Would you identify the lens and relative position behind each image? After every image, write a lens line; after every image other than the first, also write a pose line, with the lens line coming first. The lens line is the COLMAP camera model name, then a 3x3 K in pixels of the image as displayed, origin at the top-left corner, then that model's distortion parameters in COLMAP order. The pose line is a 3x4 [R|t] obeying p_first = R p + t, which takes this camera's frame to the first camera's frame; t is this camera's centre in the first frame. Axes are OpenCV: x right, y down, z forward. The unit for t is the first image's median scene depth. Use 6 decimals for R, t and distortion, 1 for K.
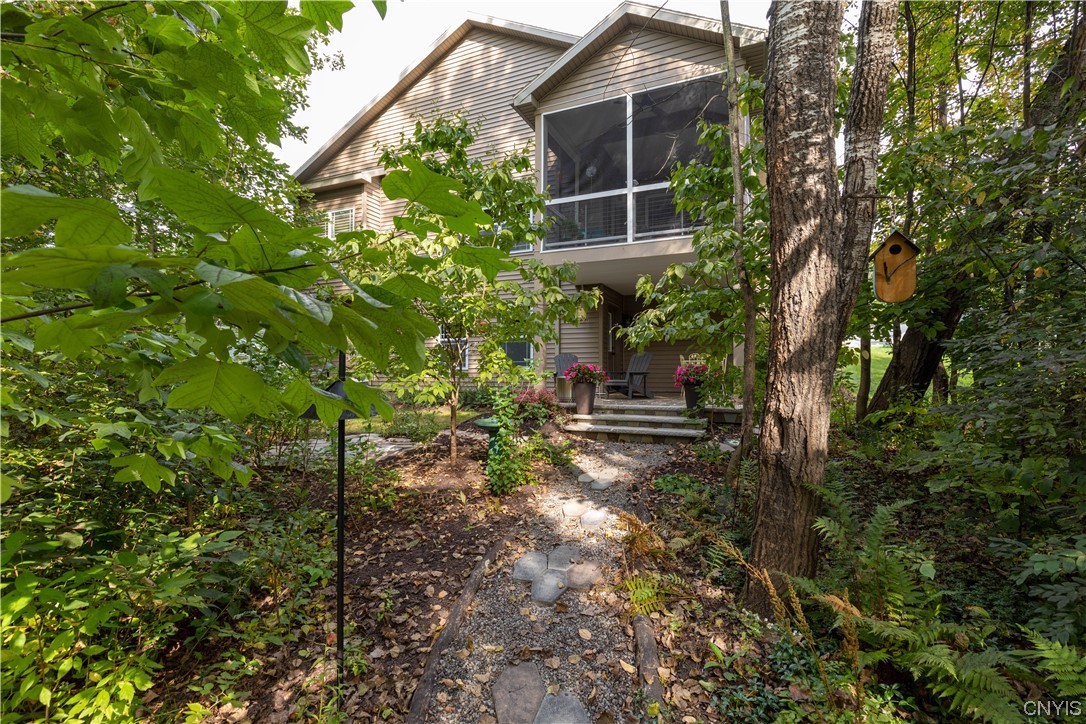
lens RADIAL K [[481.5, 0, 542.5], [0, 481.5, 365.7], [0, 0, 1]] dist [0.006607, -0.000317]
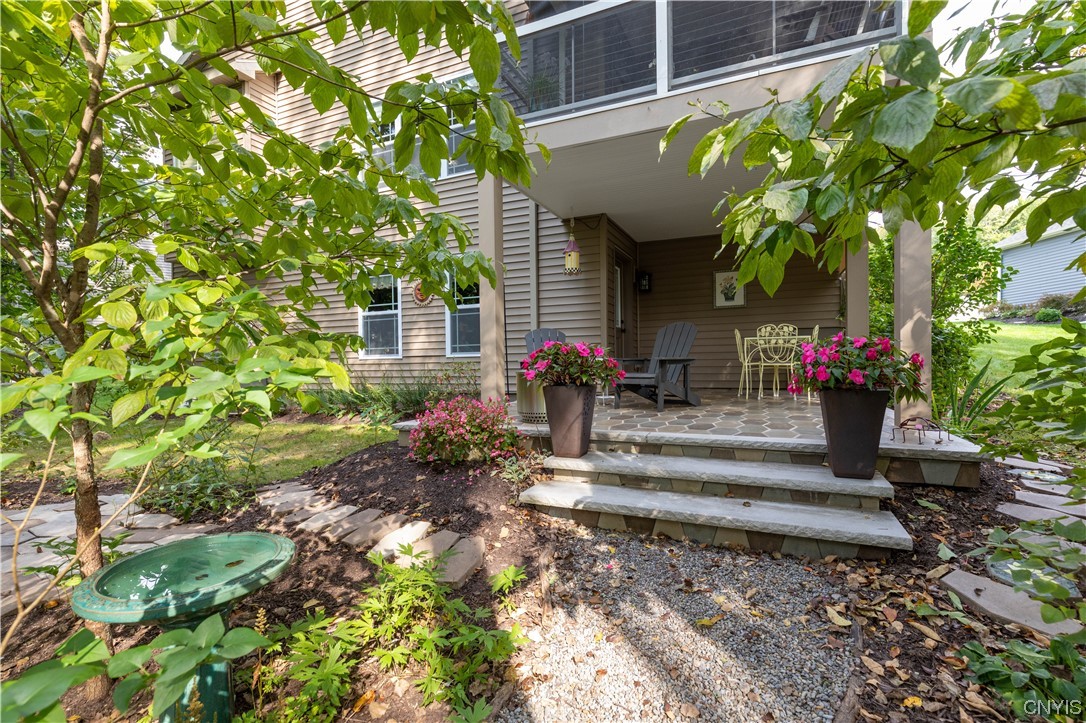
lens RADIAL K [[481.5, 0, 543.4], [0, 481.5, 361.0], [0, 0, 1]] dist [0.006607, -0.000317]
pose [[0.999939, -0.011020, -0.000841, 0.063064], [0.011031, 0.999818, 0.015576, 0.006912], [0.000669, -0.015585, 0.999878, 0.555570]]
